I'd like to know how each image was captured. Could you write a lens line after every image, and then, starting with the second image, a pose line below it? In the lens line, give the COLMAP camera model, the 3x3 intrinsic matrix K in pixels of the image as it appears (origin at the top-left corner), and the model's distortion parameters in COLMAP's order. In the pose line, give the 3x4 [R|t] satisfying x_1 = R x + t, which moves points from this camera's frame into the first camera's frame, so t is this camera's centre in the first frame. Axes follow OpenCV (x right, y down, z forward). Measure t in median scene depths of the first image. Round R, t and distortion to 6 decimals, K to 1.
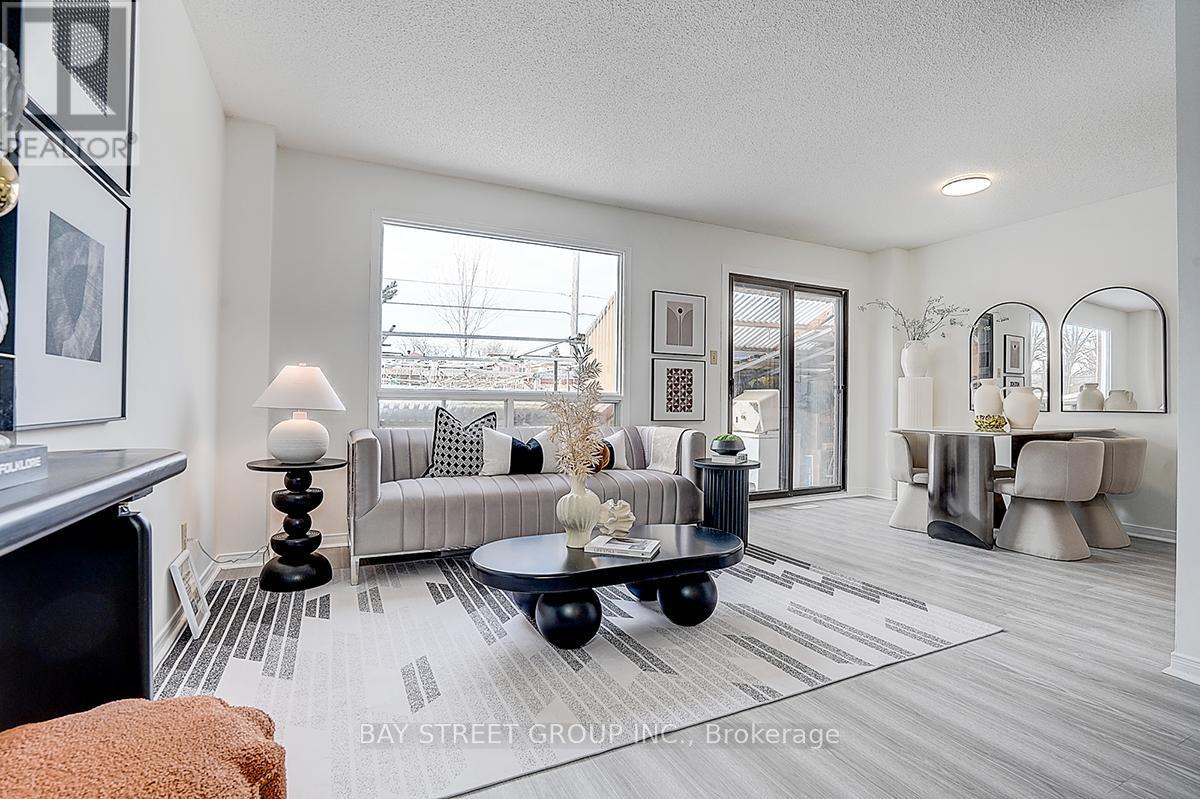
lens RADIAL K [[558.8, 0, 603.9], [0, 558.8, 400.3], [0, 0, 1]] dist [-0.037733, 0.003327]
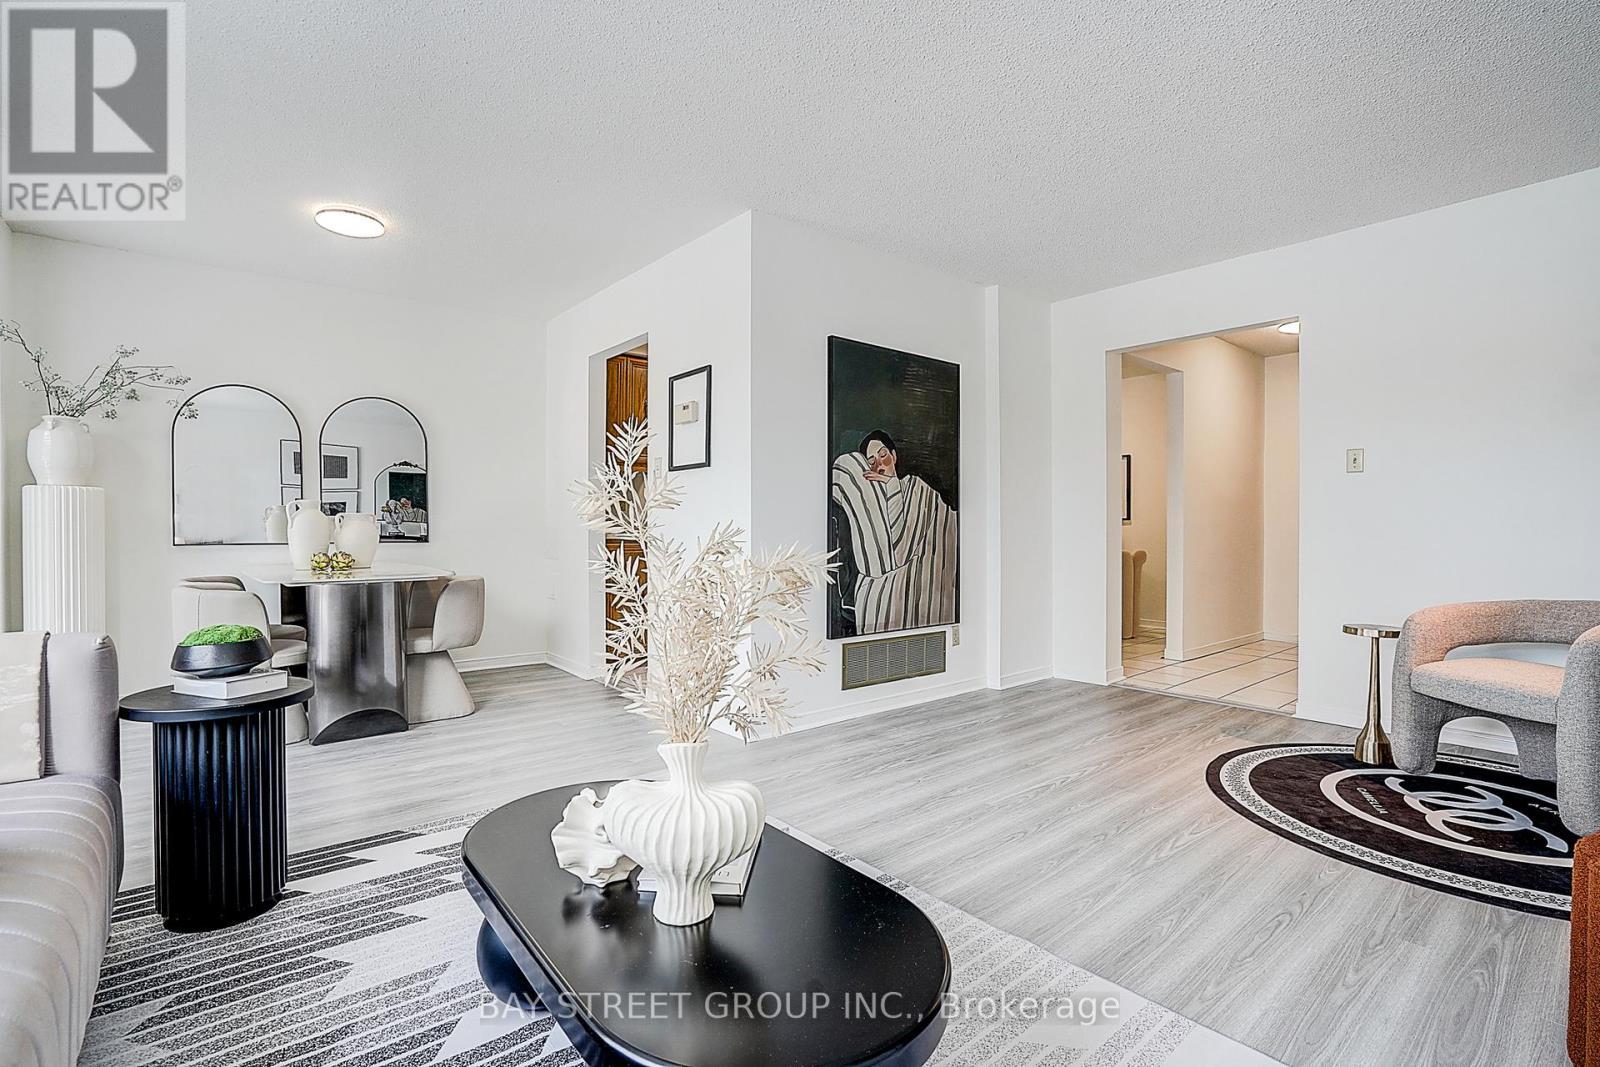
lens RADIAL K [[745.0, 0, 800.9], [0, 745.0, 536.3], [0, 0, 1]] dist [-0.037733, 0.003327]
pose [[-0.236401, -0.017474, 0.971498, -0.402149], [-0.002940, 0.999847, 0.017268, -0.011794], [-0.971651, 0.001226, -0.236416, 0.725704]]
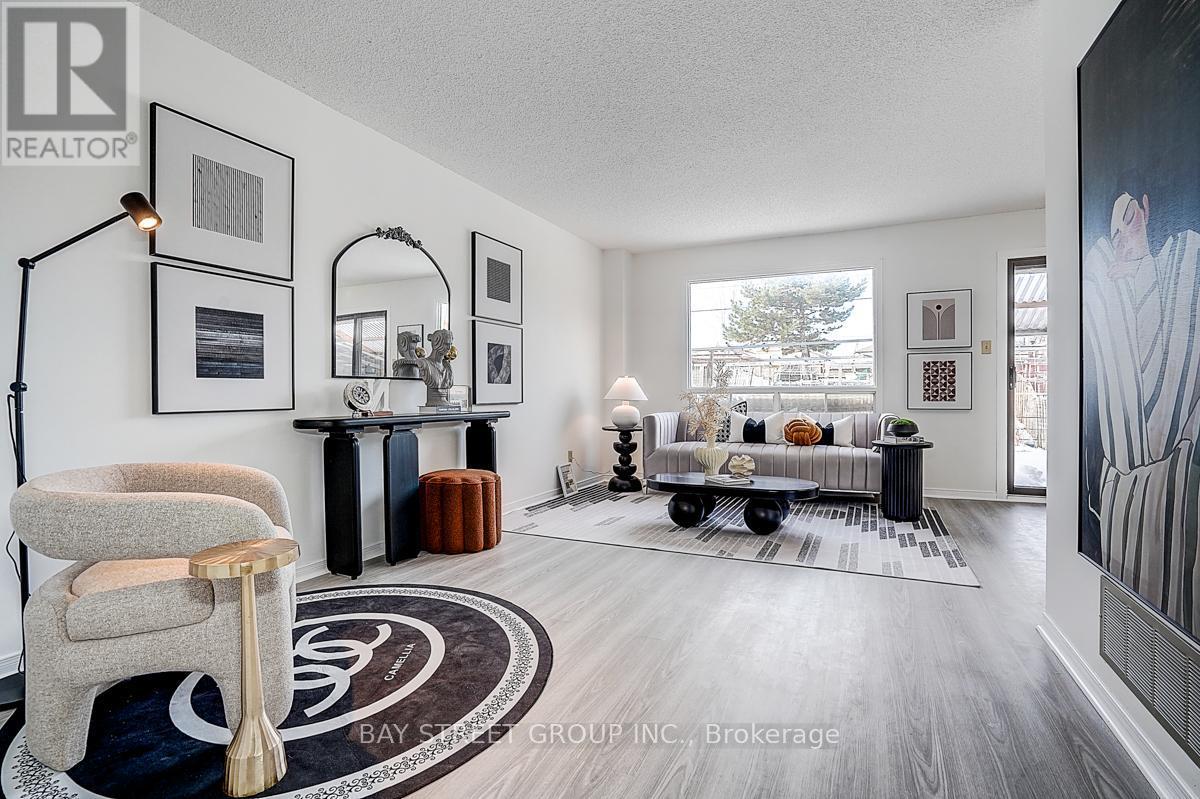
lens RADIAL K [[558.8, 0, 599.6], [0, 558.8, 396.2], [0, 0, 1]] dist [-0.037733, 0.003327]
pose [[0.614388, -0.013868, -0.788882, 0.771383], [0.014779, 0.999872, -0.006067, 0.010753], [0.788865, -0.007932, 0.614515, -0.224644]]
